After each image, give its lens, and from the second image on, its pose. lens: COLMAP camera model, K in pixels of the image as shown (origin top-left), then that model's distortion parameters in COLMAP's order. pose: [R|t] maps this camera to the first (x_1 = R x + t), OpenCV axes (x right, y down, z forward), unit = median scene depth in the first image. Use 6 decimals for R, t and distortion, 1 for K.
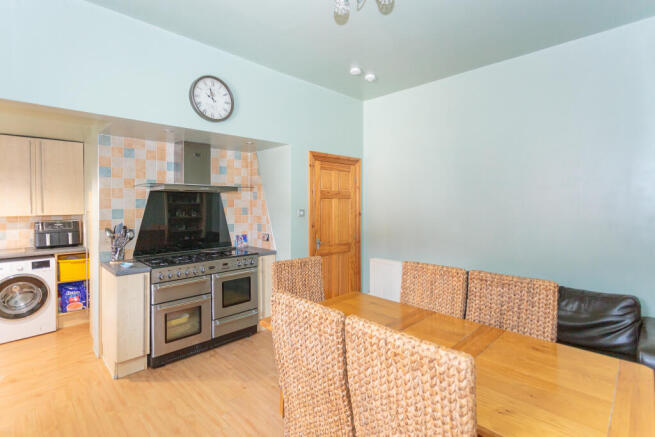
lens RADIAL K [[309.7, 0, 321.0], [0, 309.7, 215.6], [0, 0, 1]] dist [-0.000953, -0.000063]
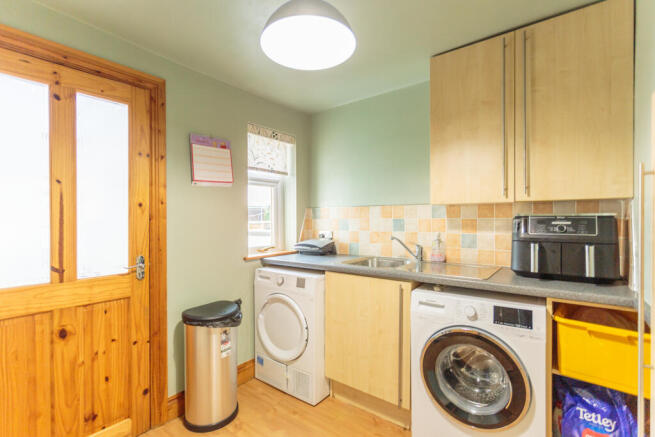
lens RADIAL K [[309.7, 0, 321.0], [0, 309.7, 215.6], [0, 0, 1]] dist [-0.000953, -0.000063]
pose [[0.122835, -0.005017, -0.992414, -0.497015], [-0.027229, 0.999594, -0.008423, 0.032082], [0.992053, 0.028057, 0.122649, 0.653131]]
